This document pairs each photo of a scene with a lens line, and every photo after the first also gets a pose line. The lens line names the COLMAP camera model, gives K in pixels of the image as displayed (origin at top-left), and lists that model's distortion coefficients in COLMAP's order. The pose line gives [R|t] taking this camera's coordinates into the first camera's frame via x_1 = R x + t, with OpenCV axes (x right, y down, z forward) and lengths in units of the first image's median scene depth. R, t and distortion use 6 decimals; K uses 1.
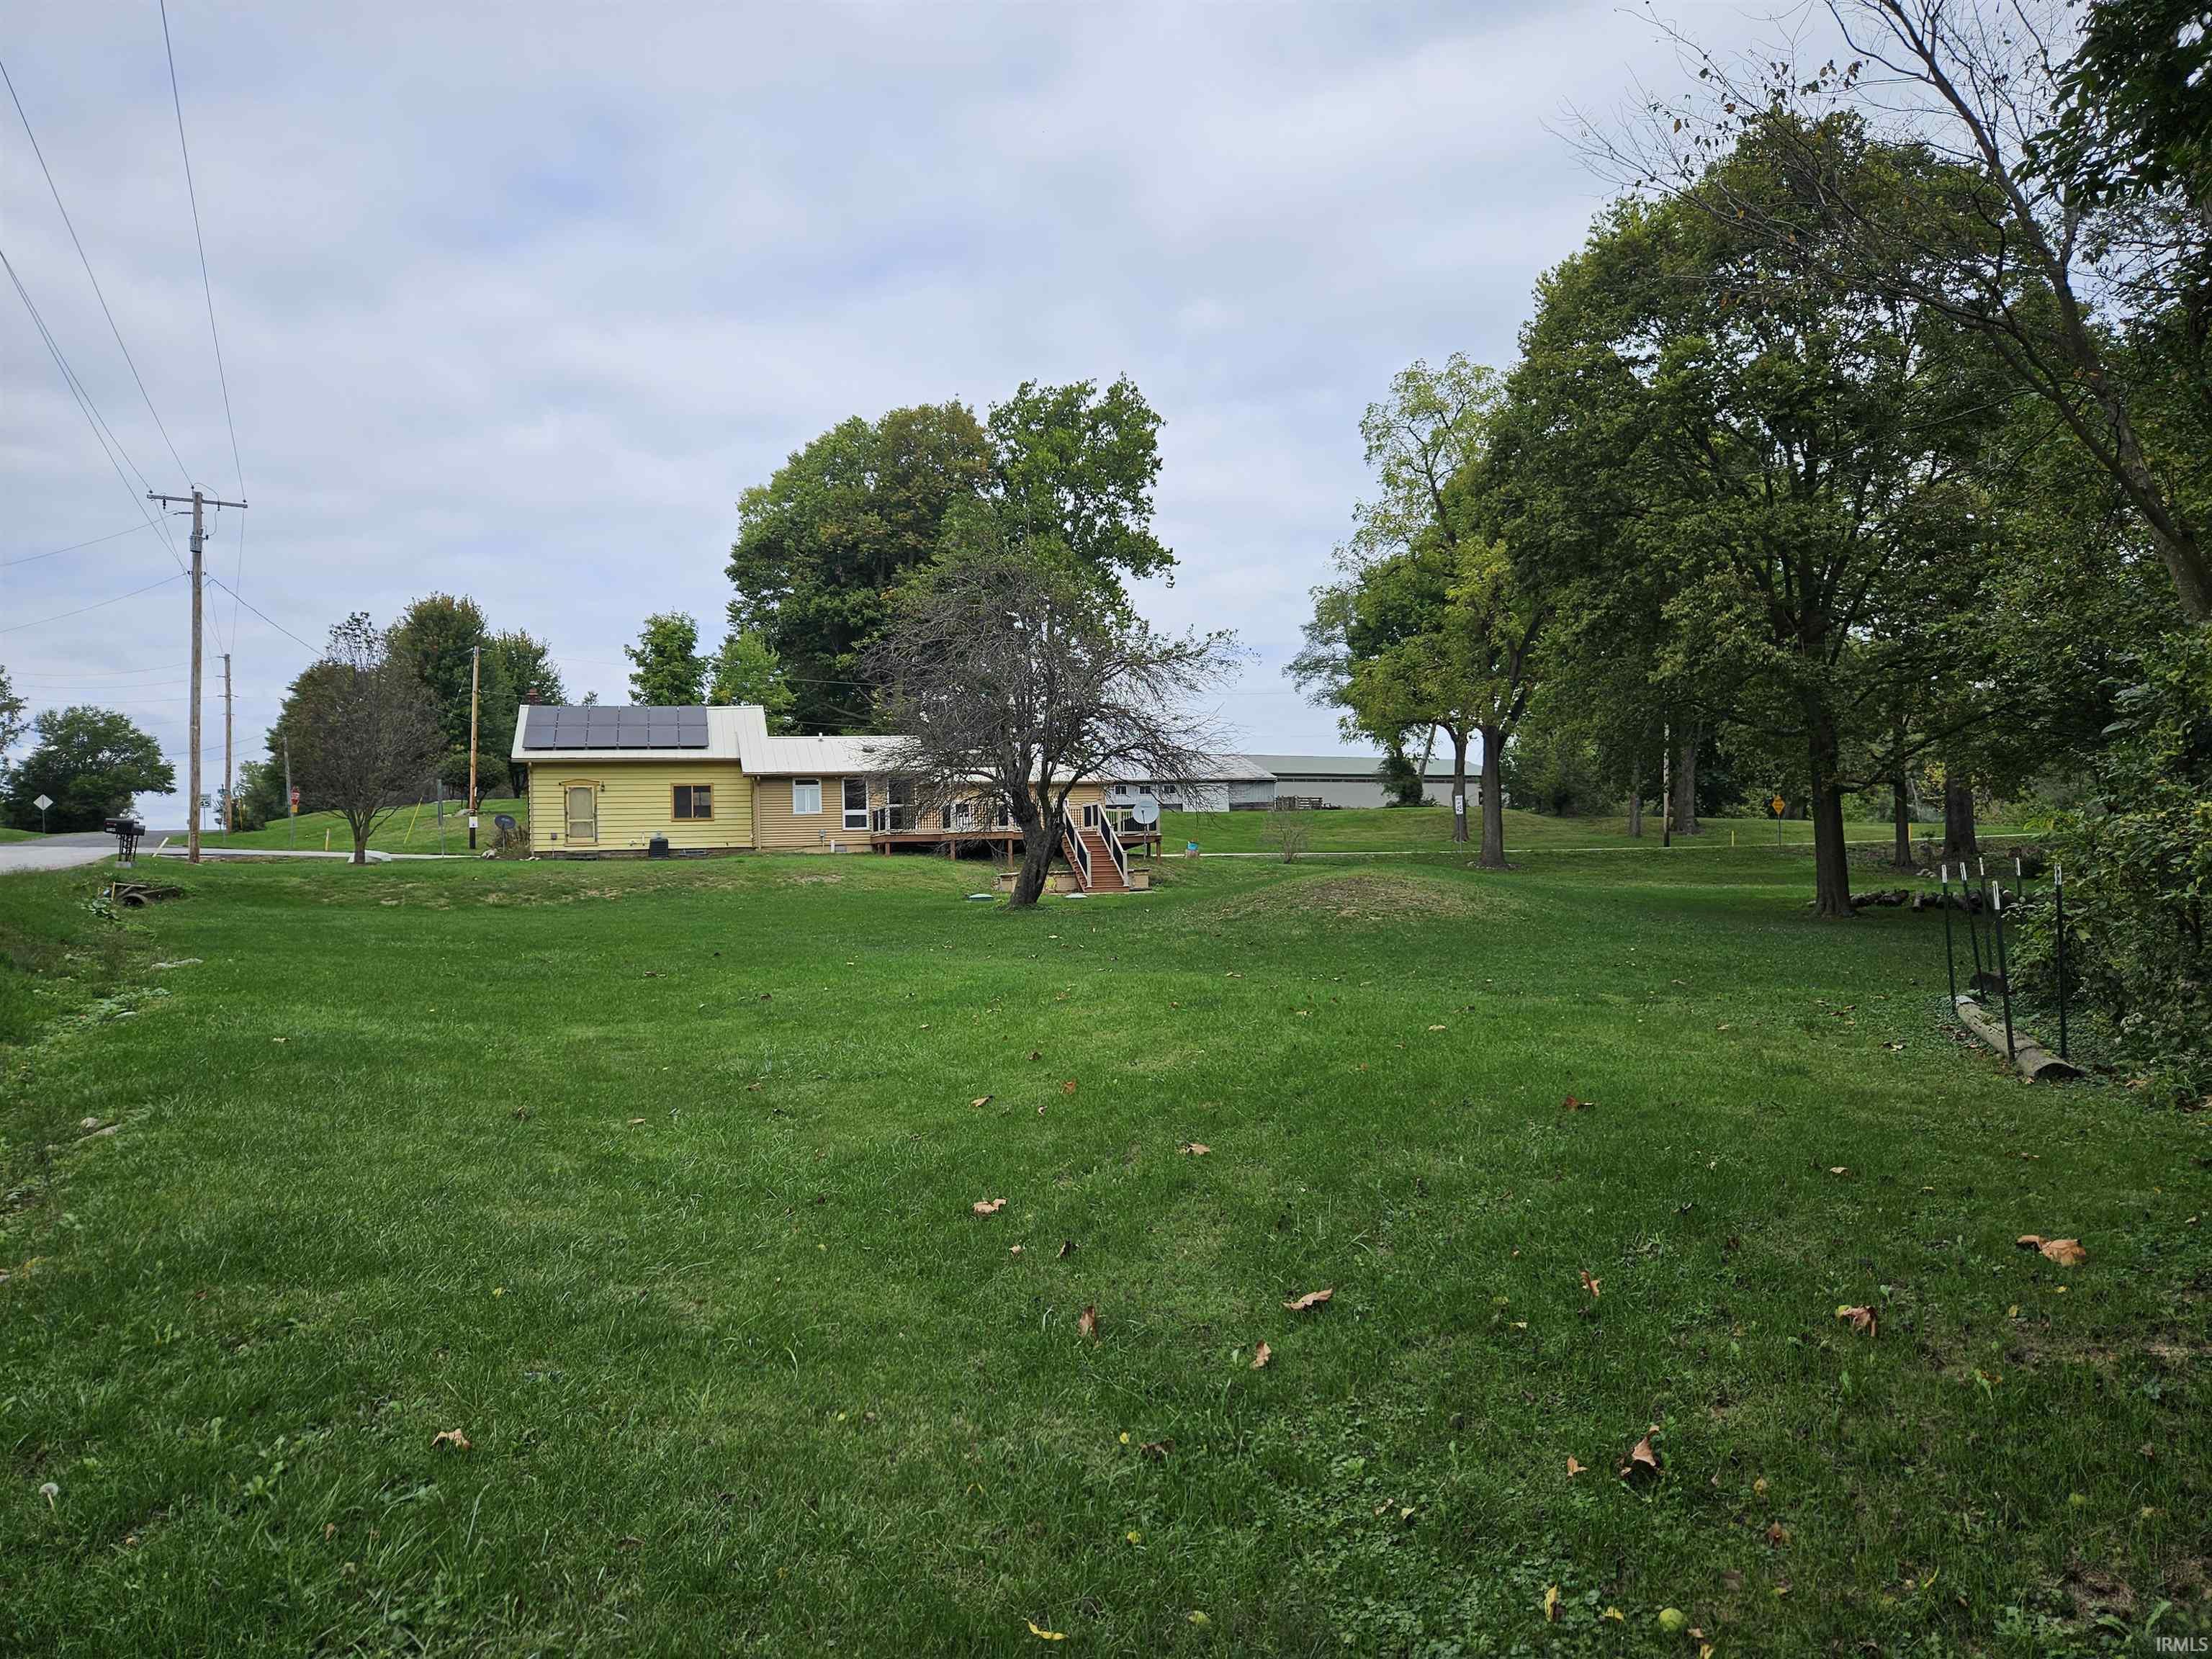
lens RADIAL K [[1499.7, 0, 1099.5], [0, 1499.7, 830.4], [0, 0, 1]] dist [0.055839, -0.042971]
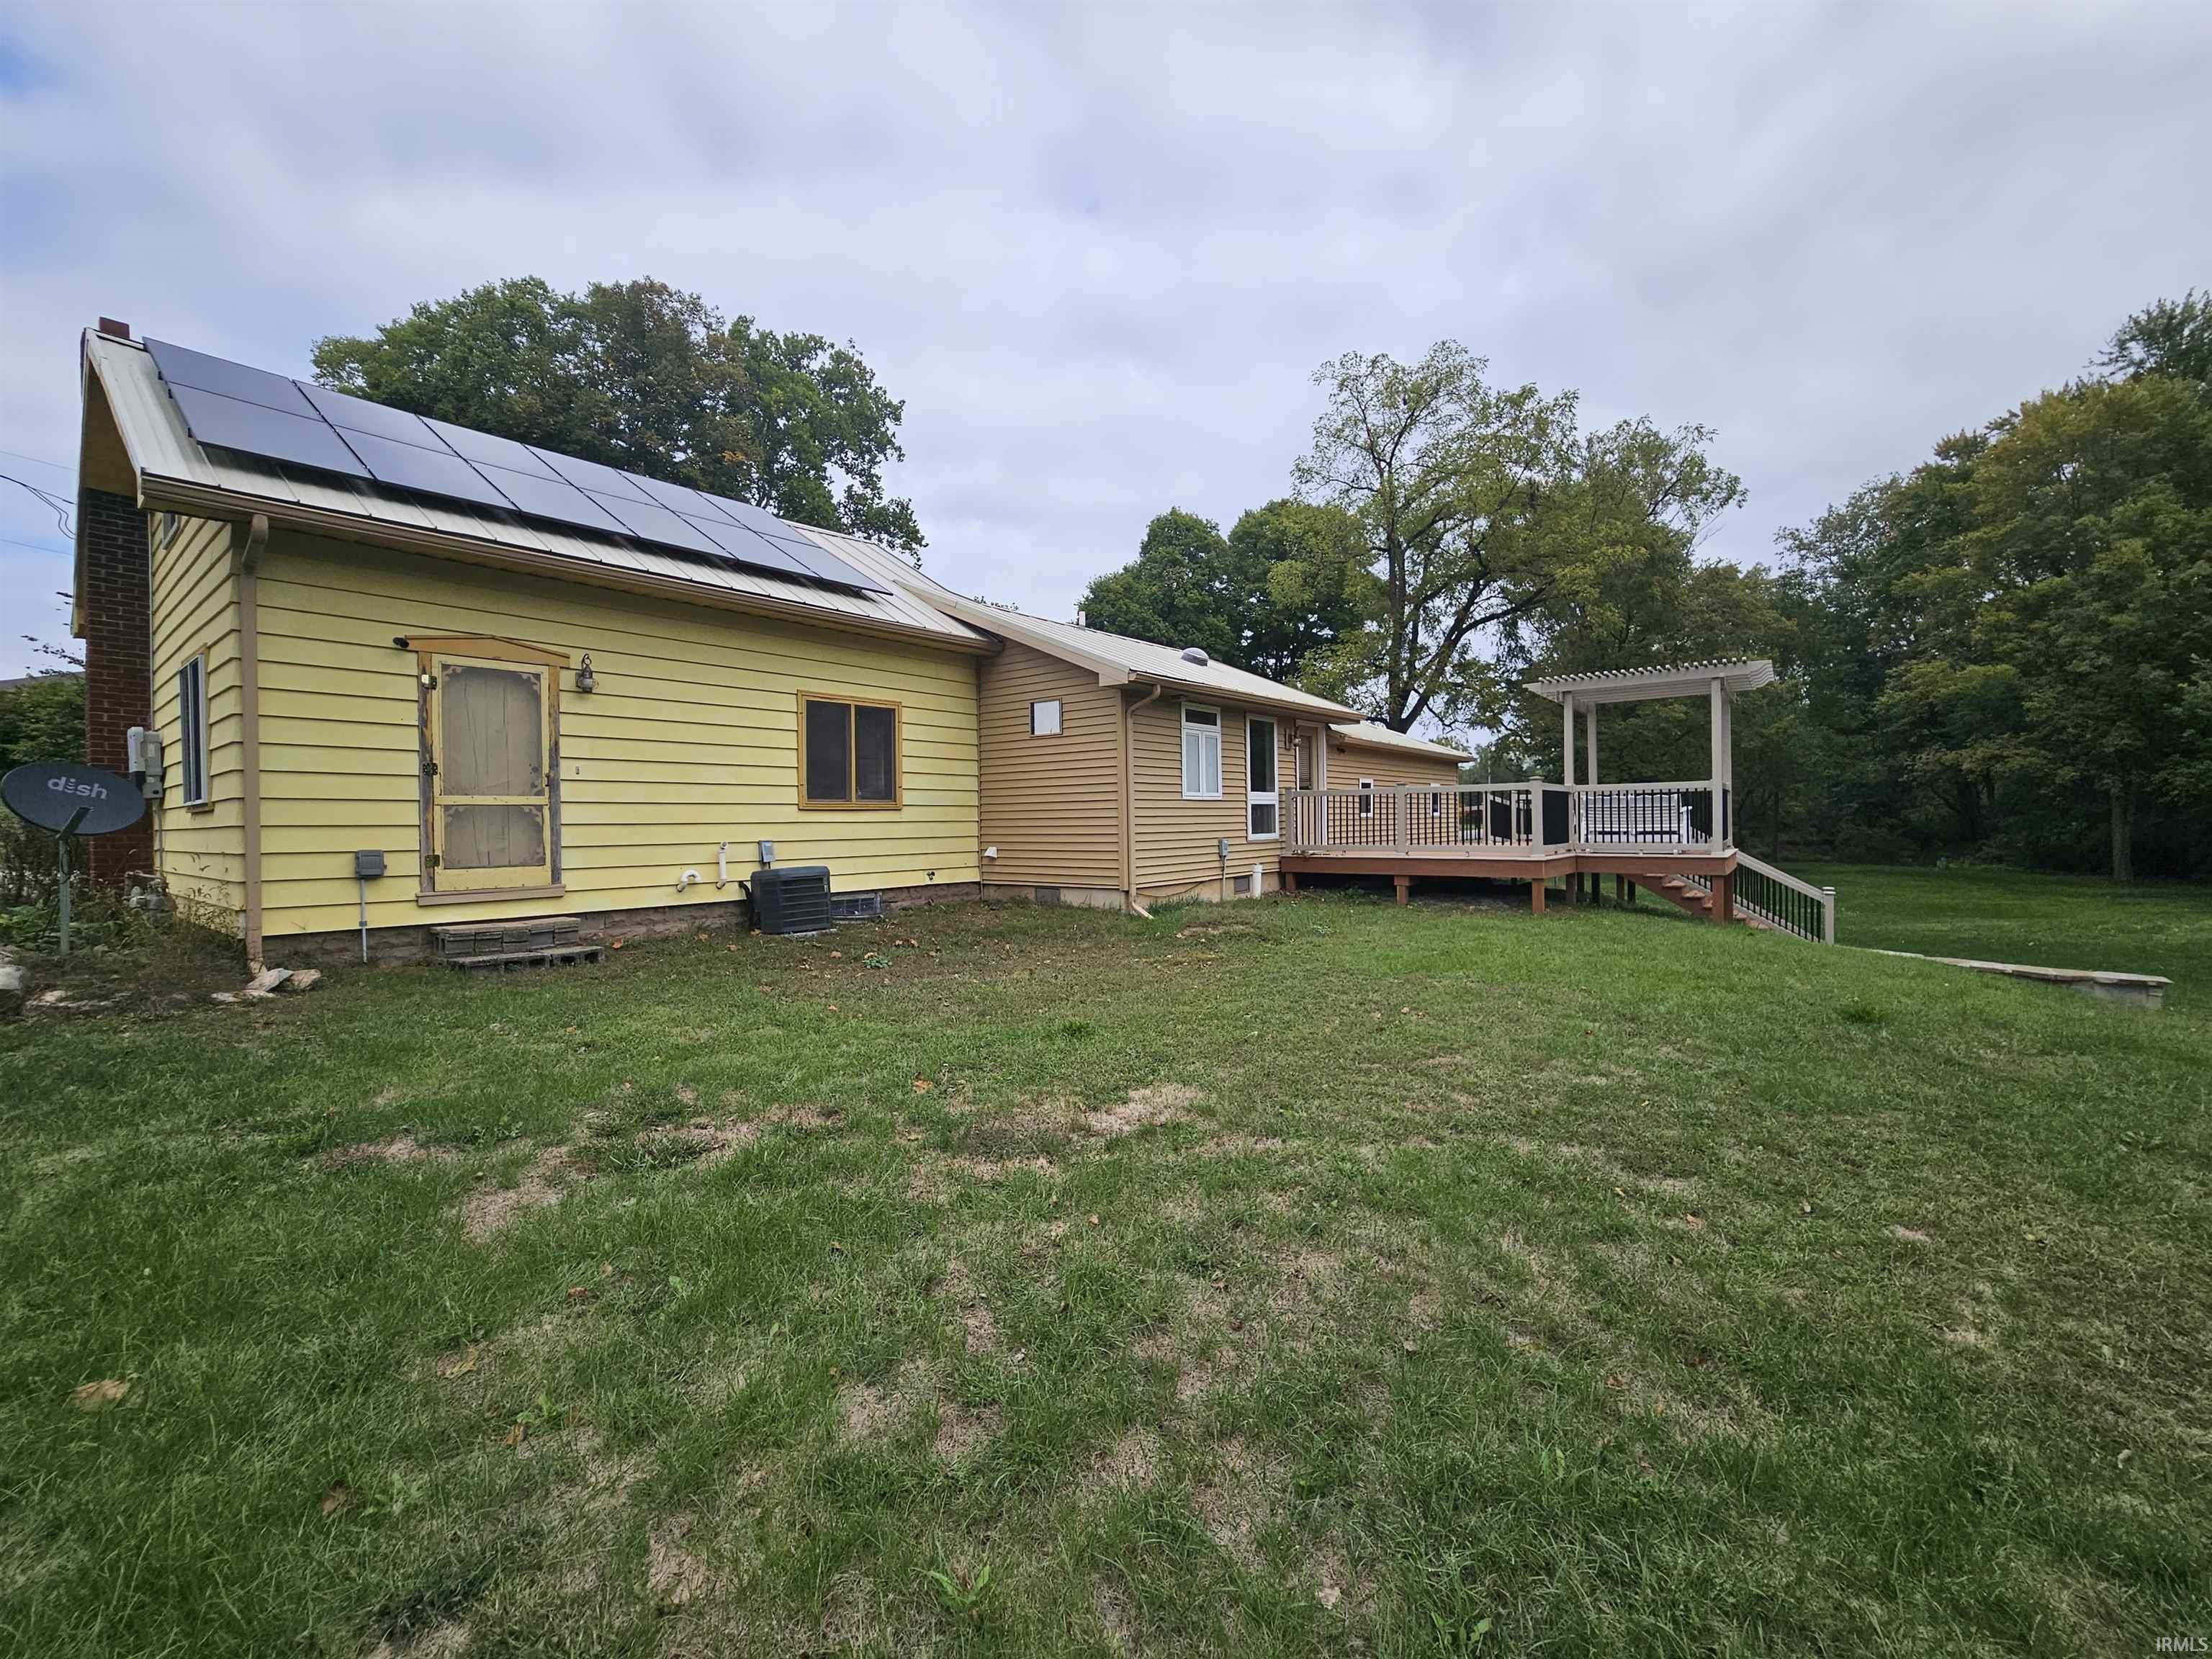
lens RADIAL K [[914.1, 0, 1117.5], [0, 914.1, 822.1], [0, 0, 1]] dist [0.004018, 0.000378]
pose [[0.814278, 0.015269, 0.580274, -0.339760], [-0.020646, 0.999783, 0.002664, -0.005162], [-0.580108, -0.014150, 0.814417, 0.798451]]
